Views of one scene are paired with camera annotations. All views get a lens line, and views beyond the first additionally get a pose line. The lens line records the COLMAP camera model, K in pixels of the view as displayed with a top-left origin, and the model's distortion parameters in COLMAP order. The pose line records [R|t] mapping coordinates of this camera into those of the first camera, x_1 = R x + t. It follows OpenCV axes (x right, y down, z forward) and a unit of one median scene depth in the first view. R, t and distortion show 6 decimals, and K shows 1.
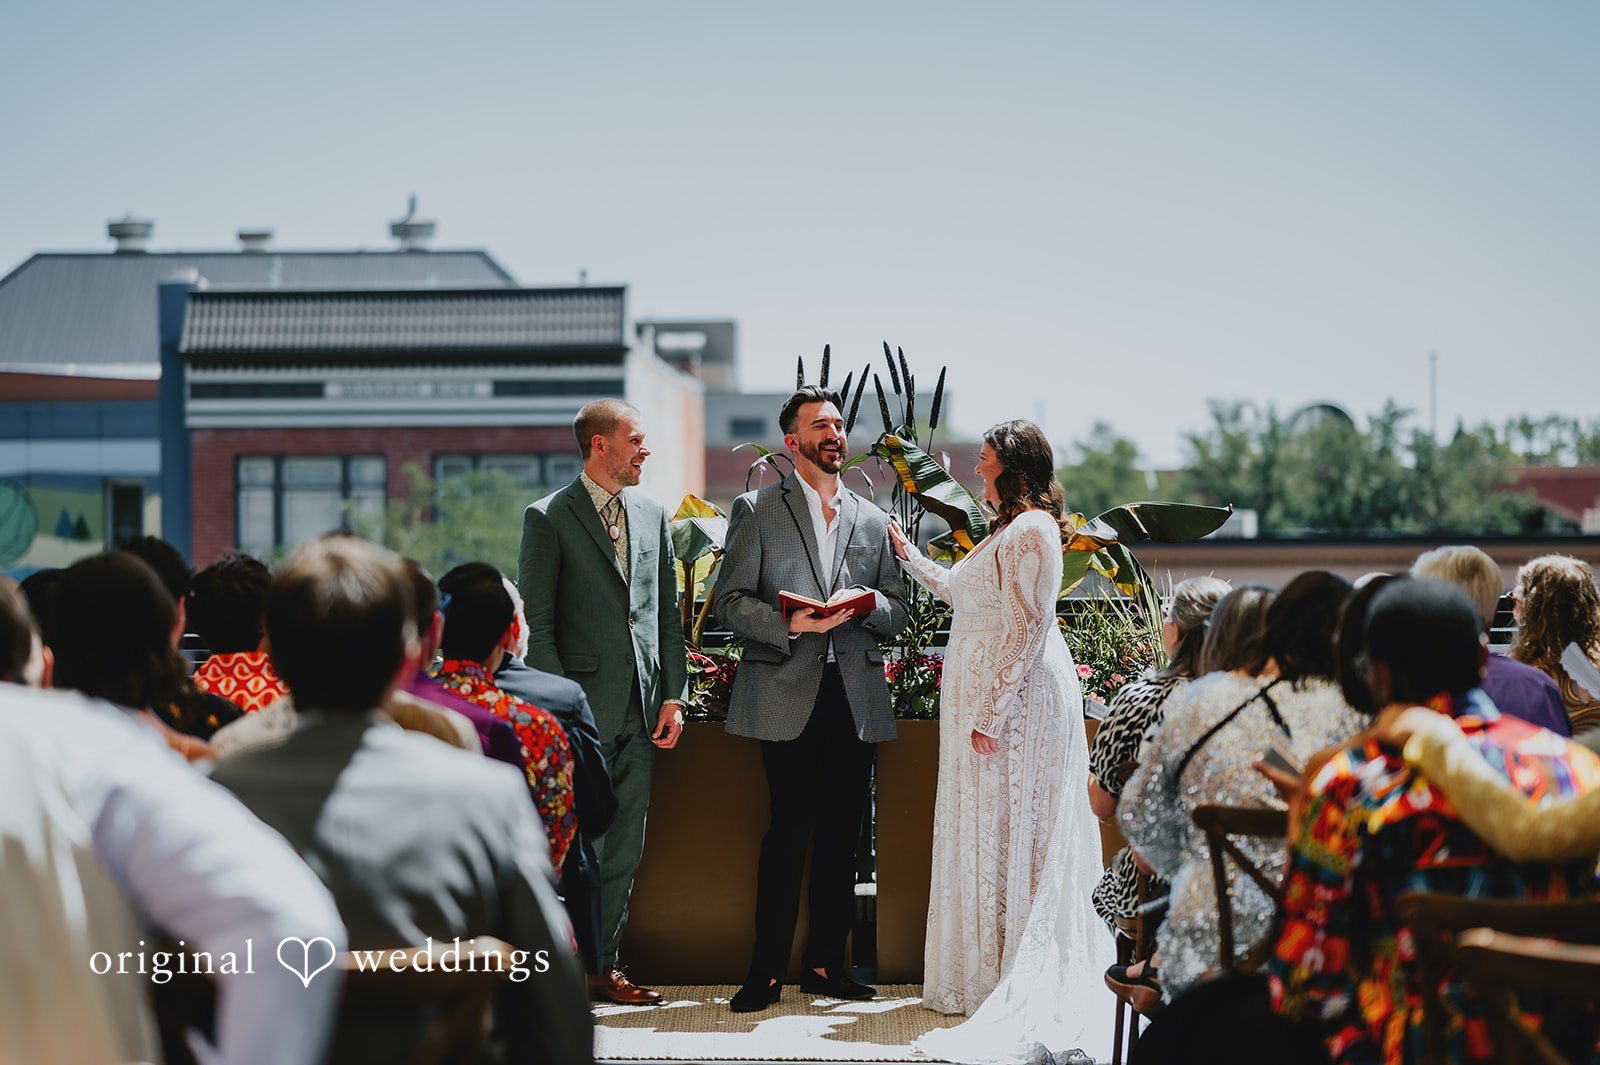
lens RADIAL K [[3749.3, 0, 809.3], [0, 3749.3, 548.6], [0, 0, 1]] dist [0.041357, 0.000000]
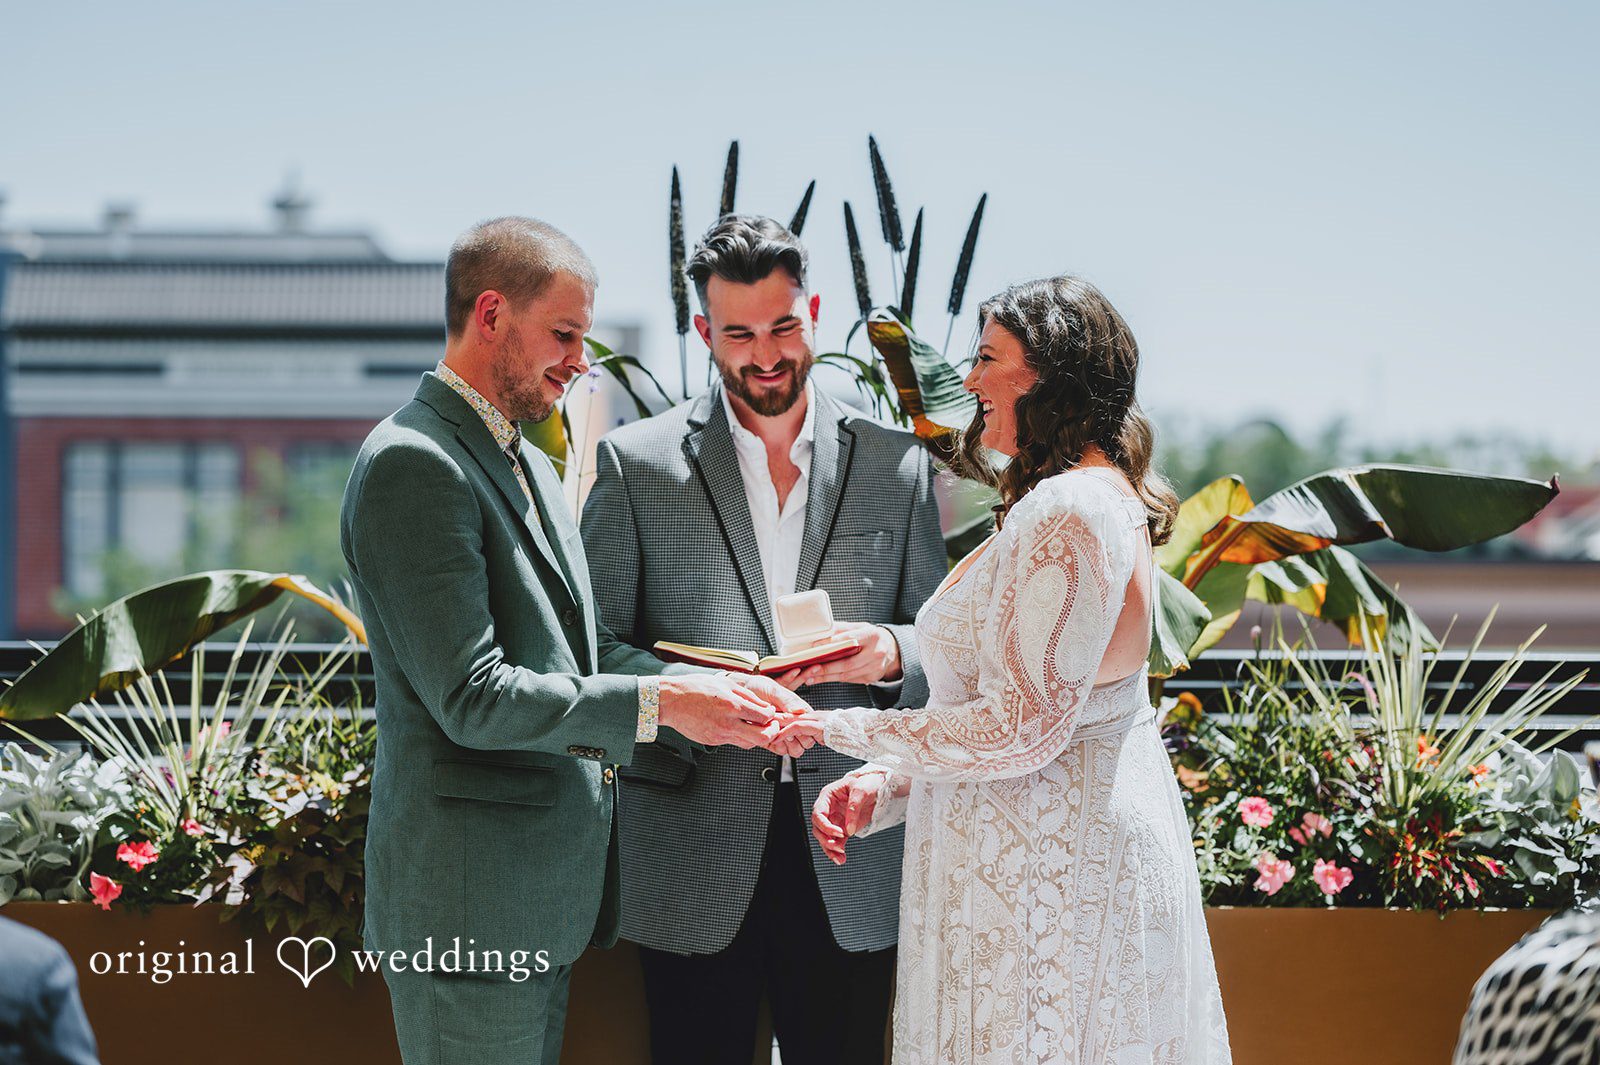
lens RADIAL K [[3817.3, 0, 795.6], [0, 3817.3, 538.1], [0, 0, 1]] dist [-0.143312, 0.000000]
pose [[0.999816, 0.010712, 0.015893, 0.001379], [-0.010615, 0.999925, -0.006162, 0.000258], [-0.015958, 0.005993, 0.999855, 0.123505]]
